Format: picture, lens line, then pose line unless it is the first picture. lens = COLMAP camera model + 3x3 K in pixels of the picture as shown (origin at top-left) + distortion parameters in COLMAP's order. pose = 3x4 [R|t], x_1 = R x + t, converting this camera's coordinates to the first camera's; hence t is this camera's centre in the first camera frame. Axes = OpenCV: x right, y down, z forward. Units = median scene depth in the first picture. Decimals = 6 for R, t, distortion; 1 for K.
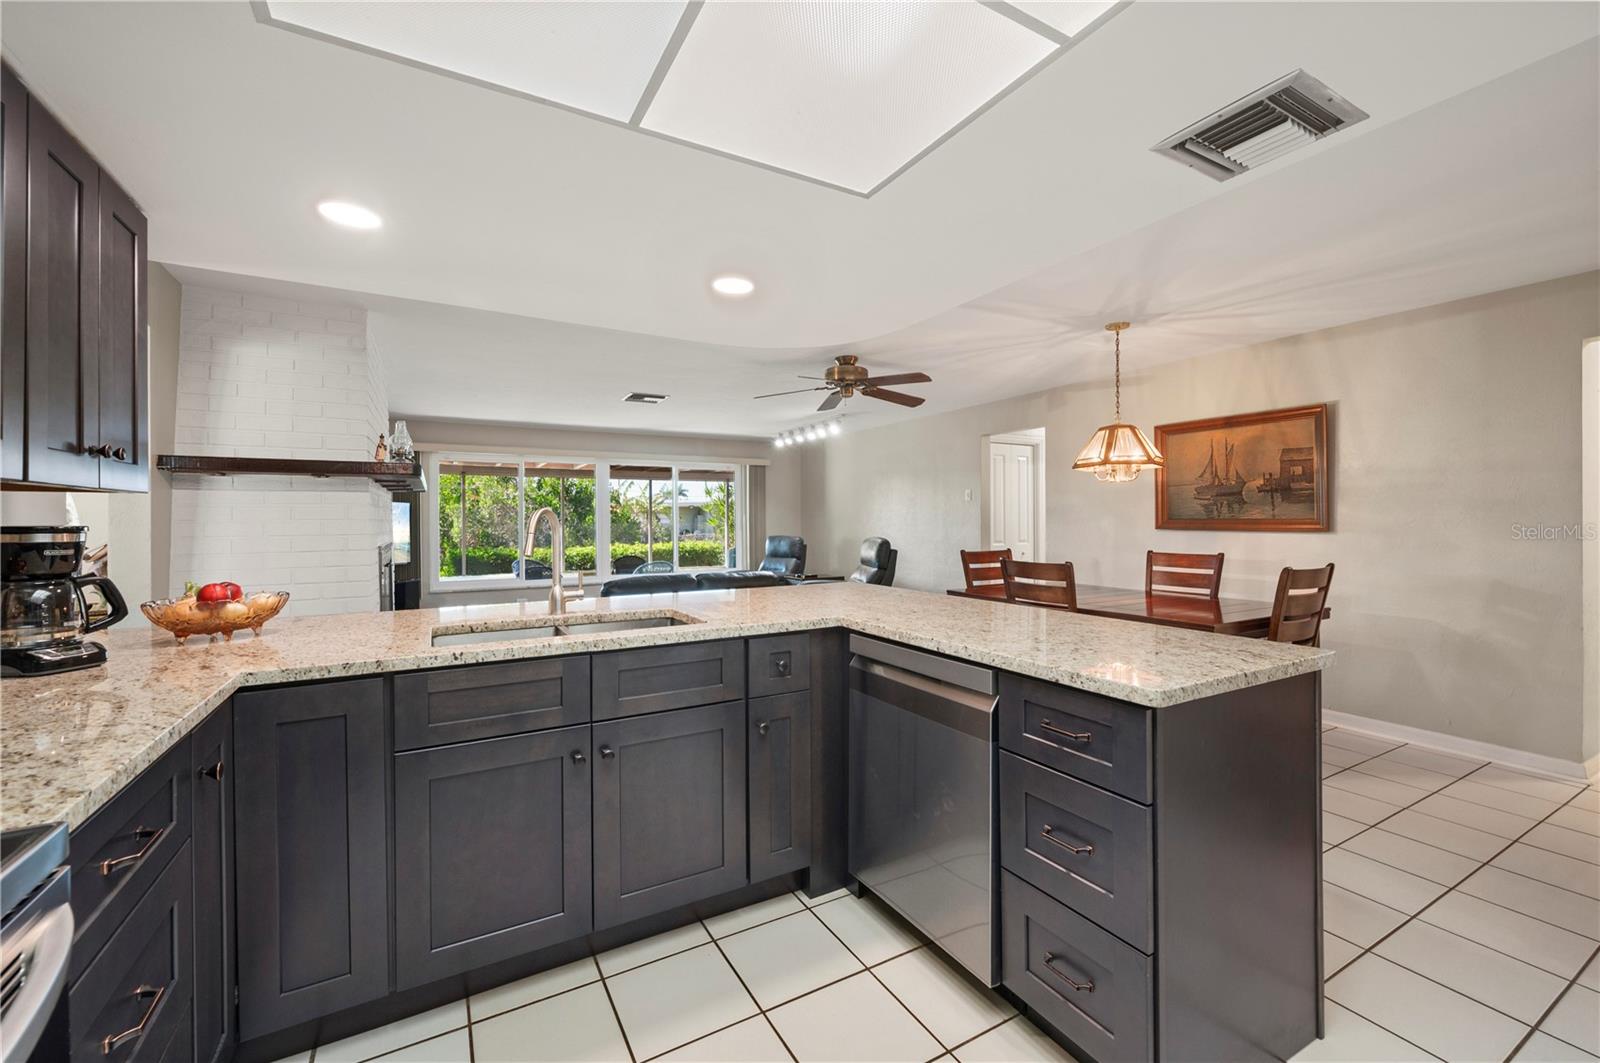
lens RADIAL K [[658.3, 0, 800.1], [0, 658.3, 525.5], [0, 0, 1]] dist [-0.002032, -0.000233]
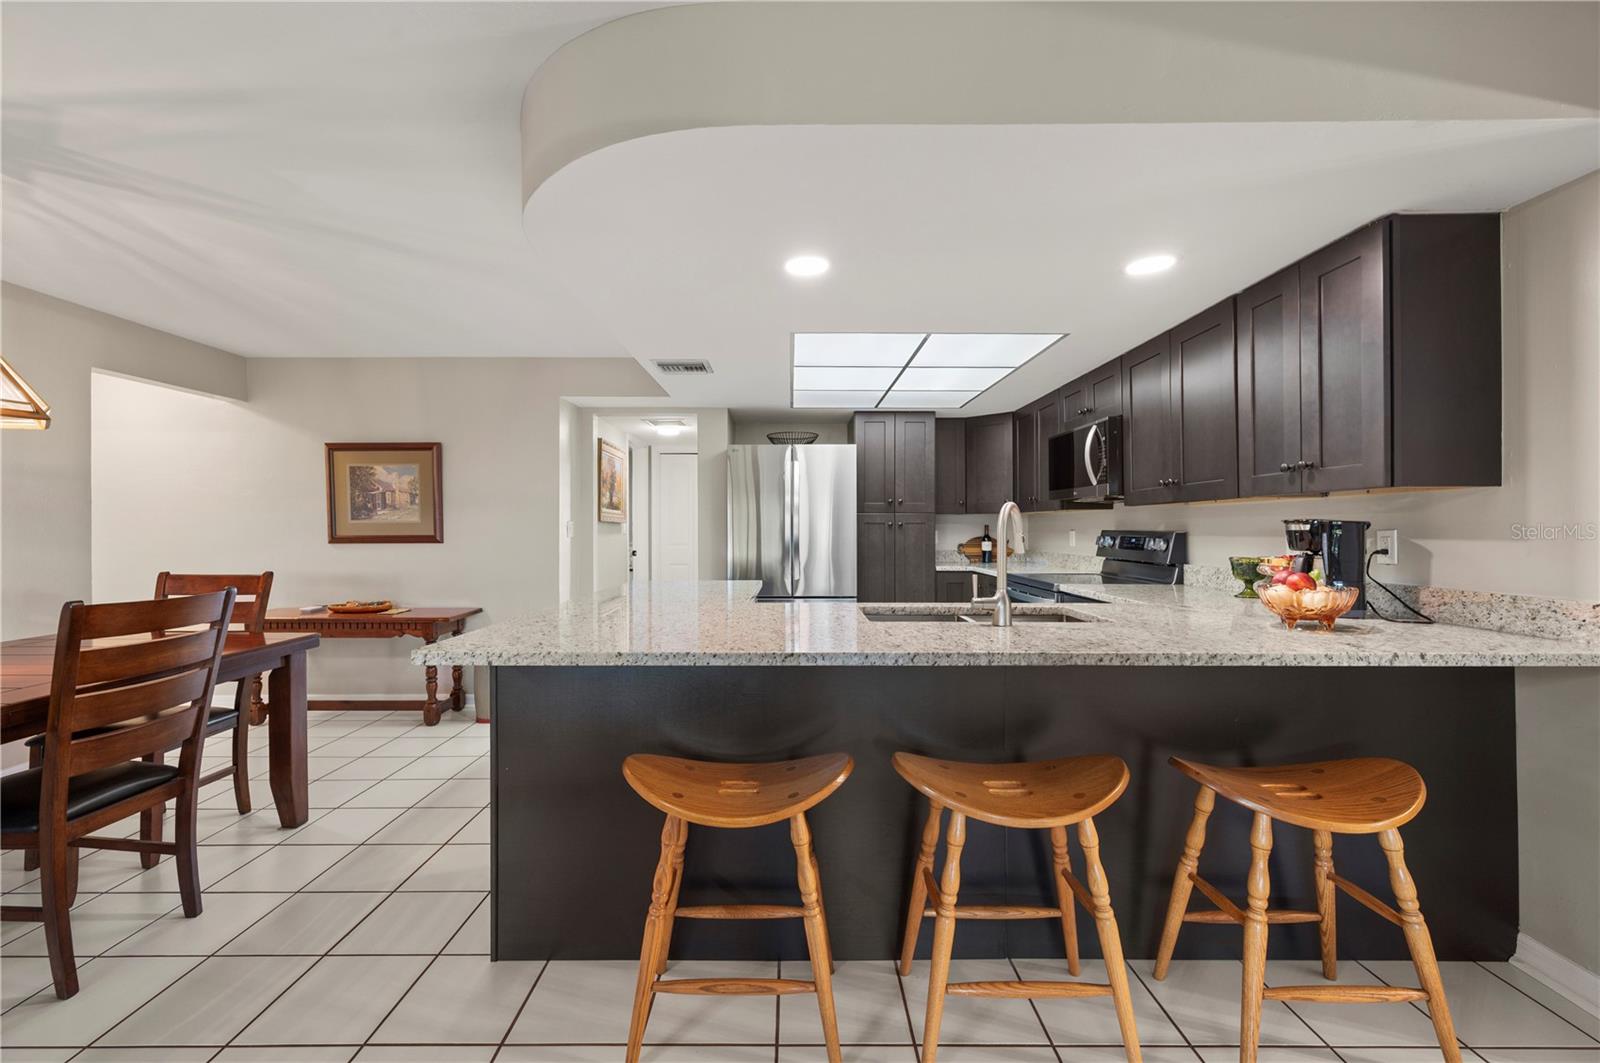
lens RADIAL K [[648.7, 0, 791.8], [0, 648.7, 529.4], [0, 0, 1]] dist [-0.000232, -0.000077]
pose [[-0.869172, 0.004887, 0.494485, -0.296449], [0.009718, 0.999927, 0.007200, 0.000440], [-0.494414, 0.011063, -0.869156, 0.998613]]
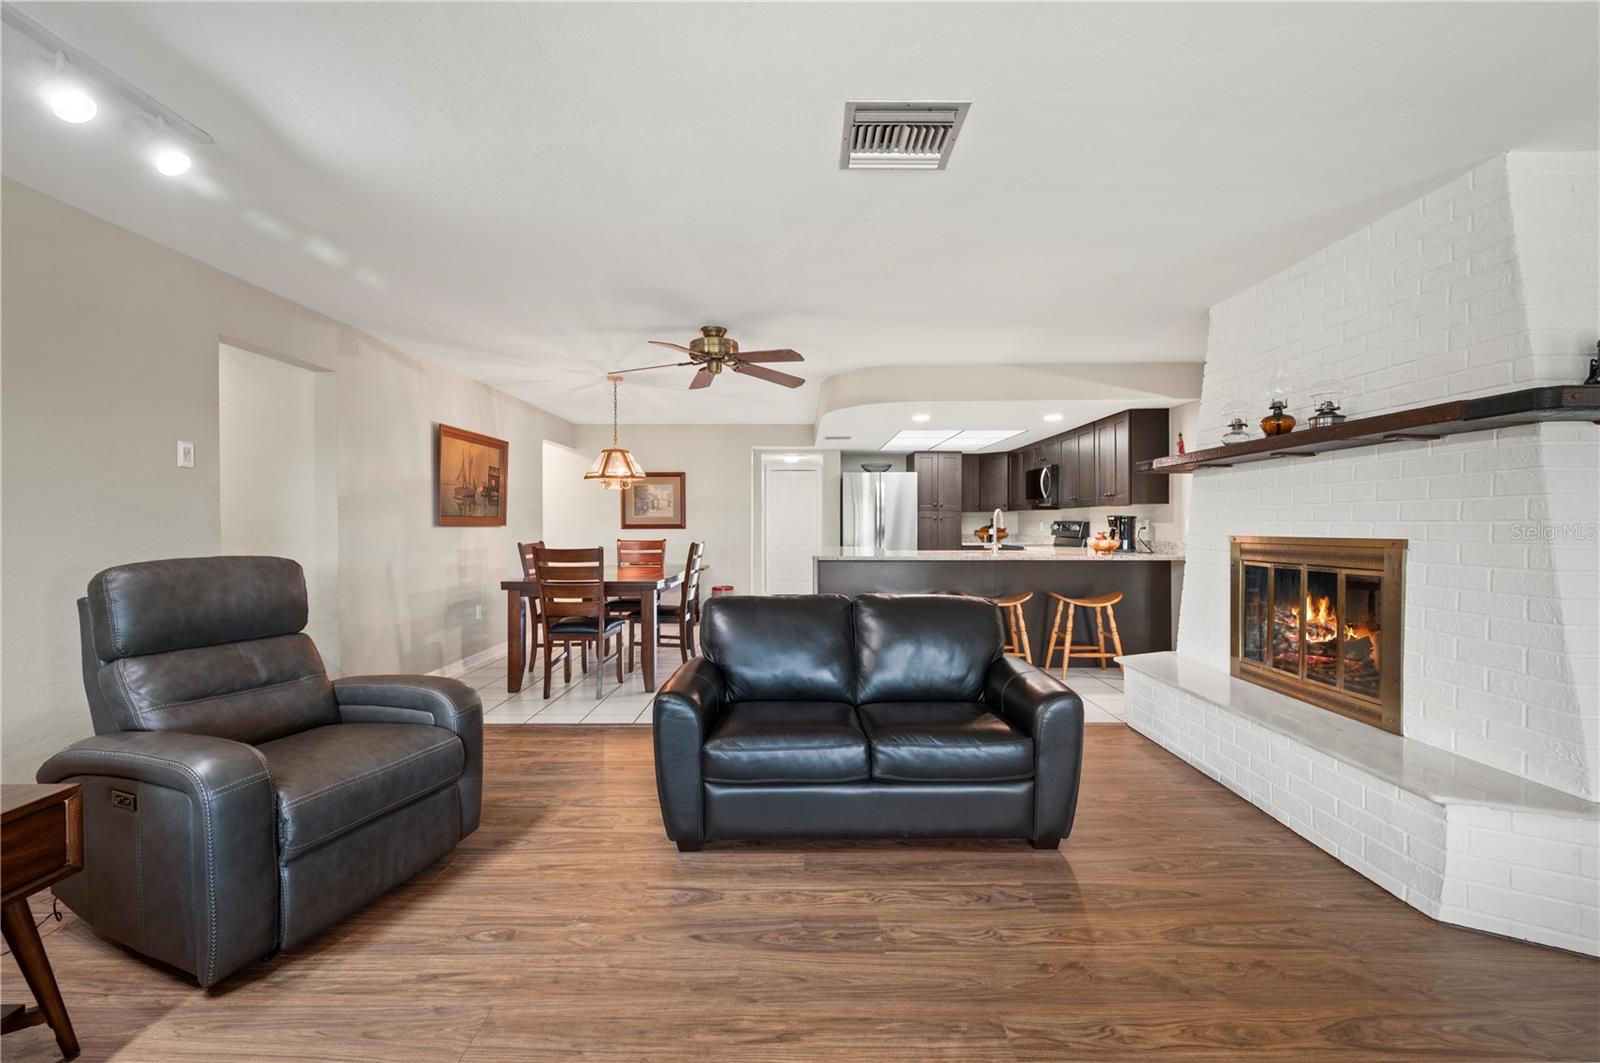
lens RADIAL K [[653.9, 0, 800.0], [0, 653.9, 531.5], [0, 0, 1]] dist [-0.000191, 0.000041]
pose [[-0.869473, 0.000077, 0.493981, -0.497622], [0.010159, 0.999791, 0.017725, 0.002899], [-0.493876, 0.020430, -0.869292, 1.824281]]
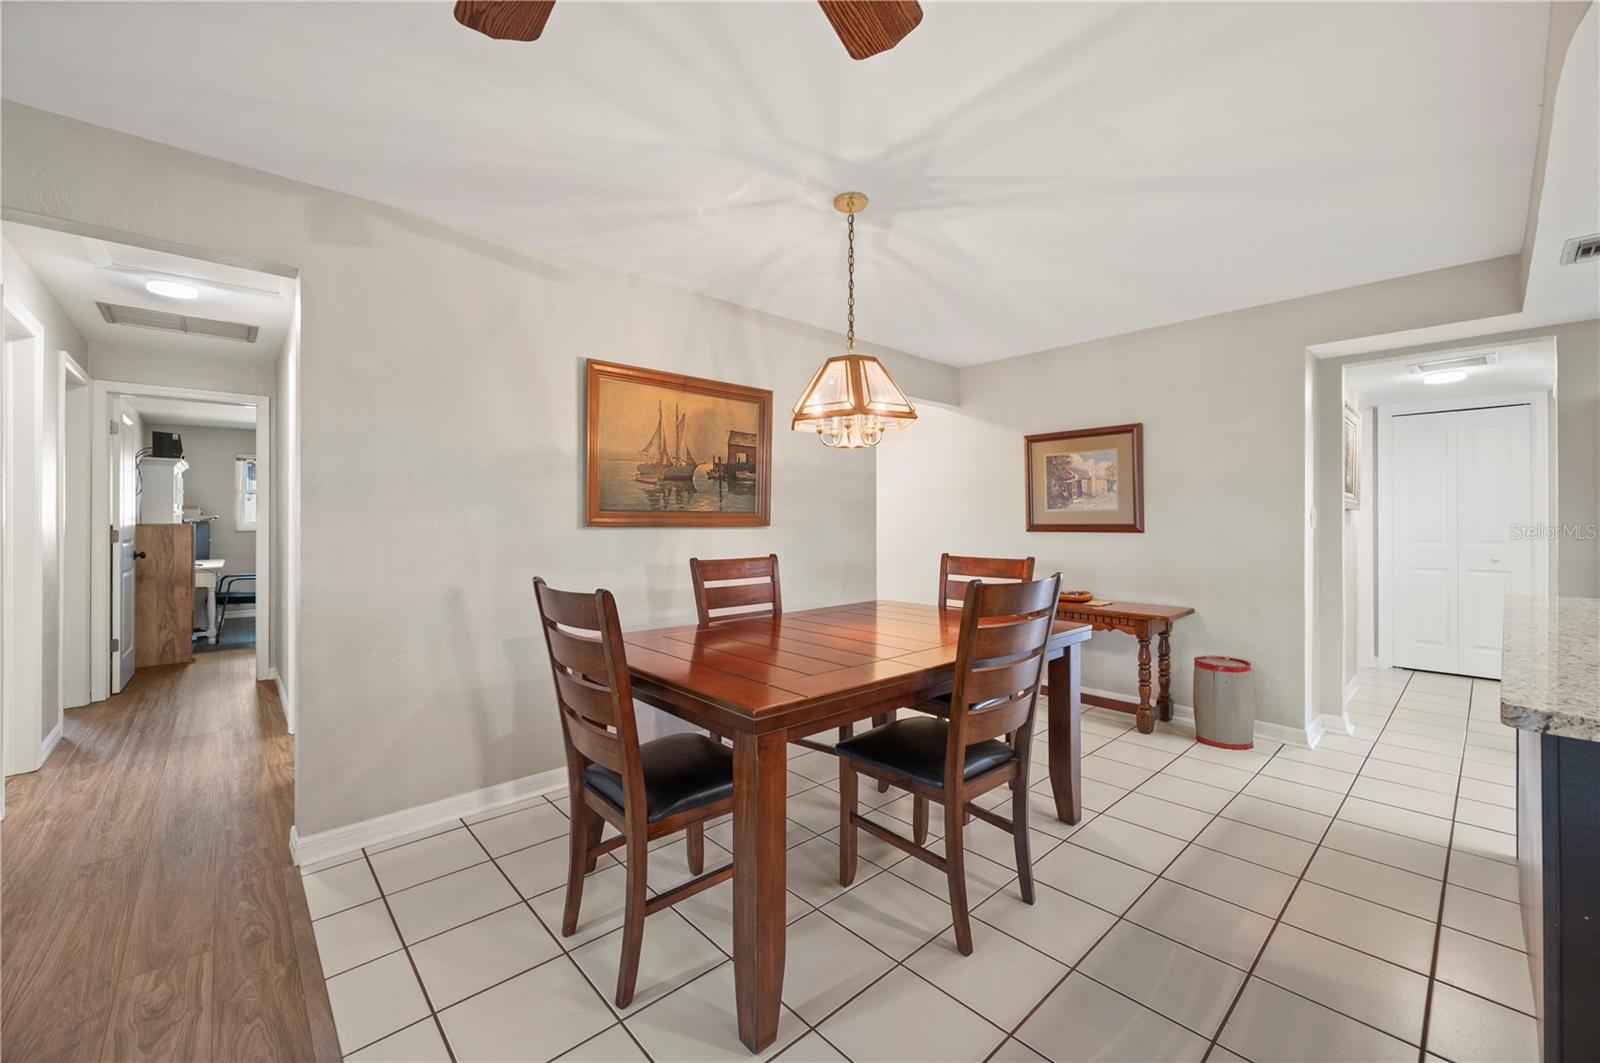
lens RADIAL K [[634.9, 0, 799.3], [0, 634.9, 524.1], [0, 0, 1]] dist [-0.001793, -0.000436]
pose [[-0.220452, 0.001320, 0.975397, -0.093185], [0.009949, 0.999950, 0.000895, 0.005813], [-0.975347, 0.009902, -0.220454, 1.068244]]
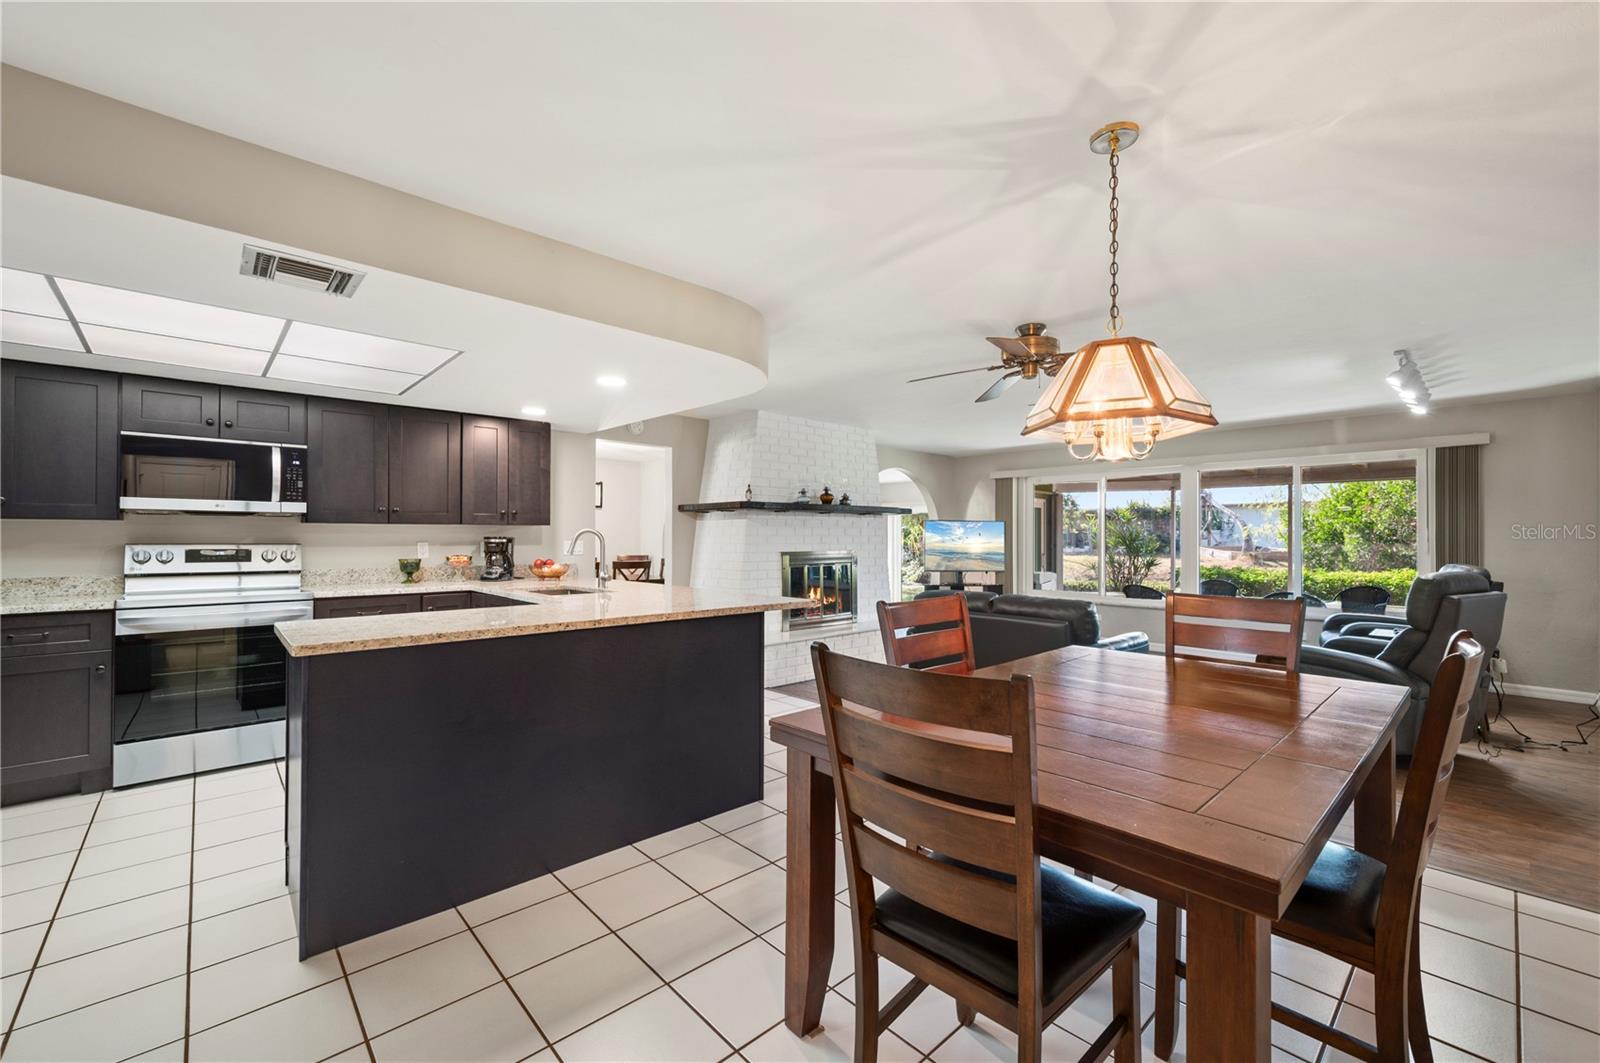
lens RADIAL K [[651.9, 0, 811.3], [0, 651.9, 532.9], [0, 0, 1]] dist [0.000119, 0.000005]
pose [[0.236152, -0.000778, -0.971716, 0.805580], [-0.012062, 0.999920, -0.003732, -0.008439], [0.971641, 0.012602, 0.236124, 0.607463]]
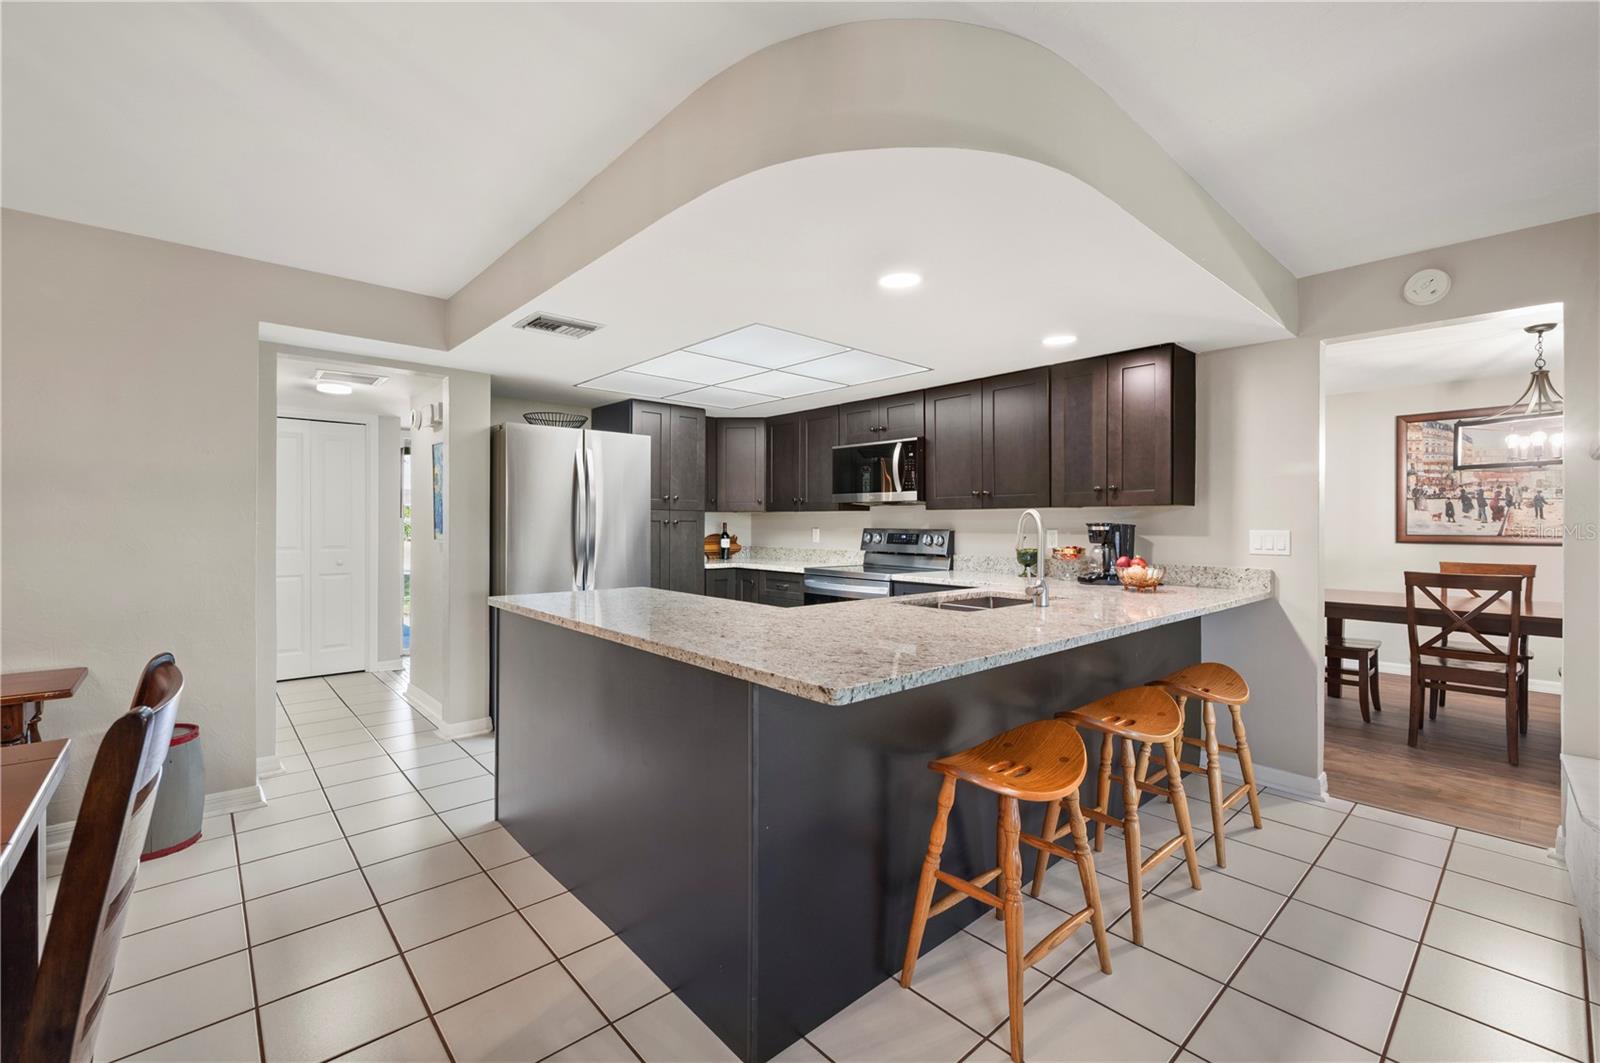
lens RADIAL K [[676.0, 0, 800.0], [0, 676.0, 531.5], [0, 0, 1]] dist [0.001309, 0.000158]
pose [[-0.976540, 0.004622, -0.215285, 0.140591], [-0.000115, 0.999758, 0.021987, -0.007537], [0.215335, 0.021496, -0.976304, 1.076884]]
